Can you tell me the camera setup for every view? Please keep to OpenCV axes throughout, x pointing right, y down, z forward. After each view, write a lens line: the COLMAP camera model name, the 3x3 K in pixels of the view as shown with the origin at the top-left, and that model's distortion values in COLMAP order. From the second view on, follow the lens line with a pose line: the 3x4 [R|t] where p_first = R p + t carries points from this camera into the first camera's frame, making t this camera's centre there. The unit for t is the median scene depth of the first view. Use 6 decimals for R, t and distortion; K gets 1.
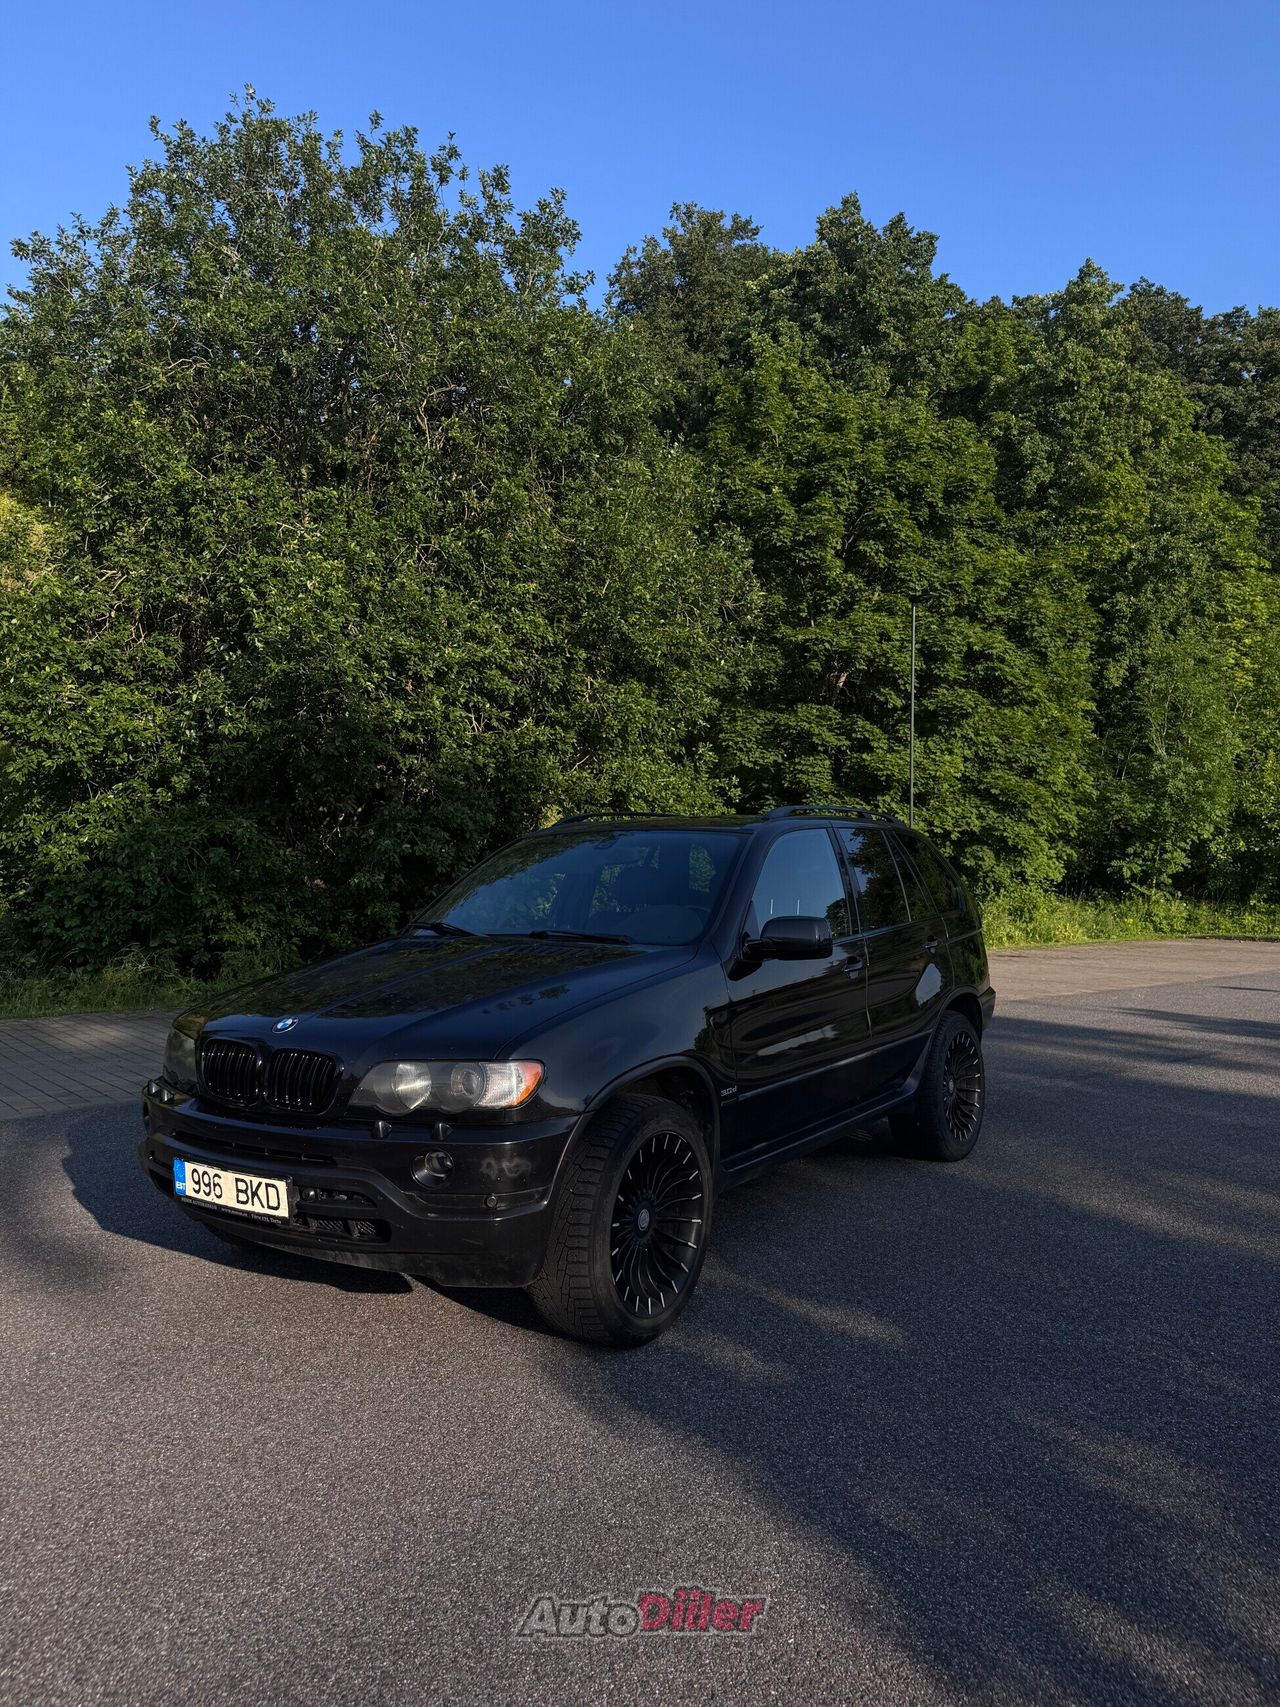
lens RADIAL K [[1166.8, 0, 640.0], [0, 1166.8, 853.5], [0, 0, 1]] dist [0.012297, -0.059020]
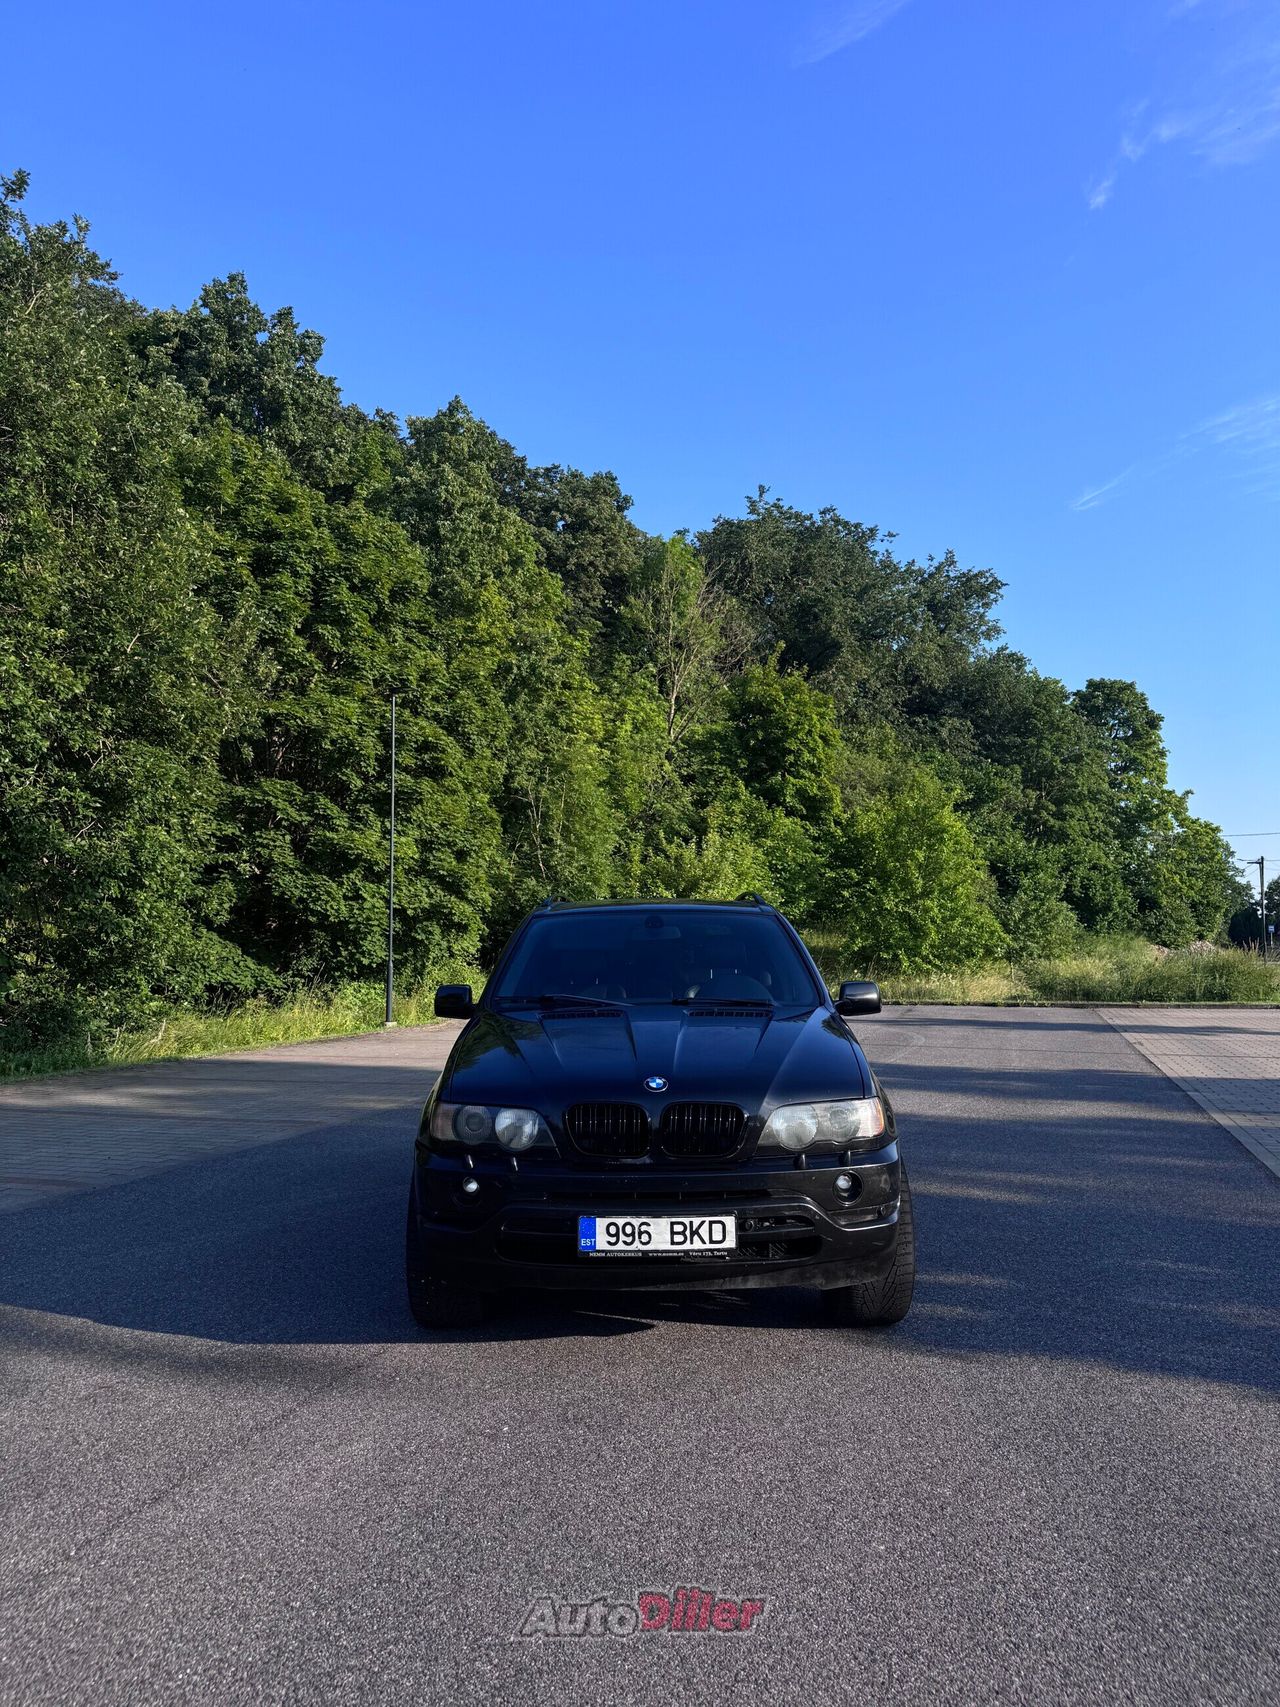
lens RADIAL K [[1147.2, 0, 640.0], [0, 1147.2, 853.5], [0, 0, 1]] dist [0.060852, -0.137439]
pose [[0.829264, 0.043937, 0.557128, -0.135109], [-0.007431, 0.997684, -0.067619, 0.000436], [-0.558808, 0.051934, 0.827669, 0.012548]]
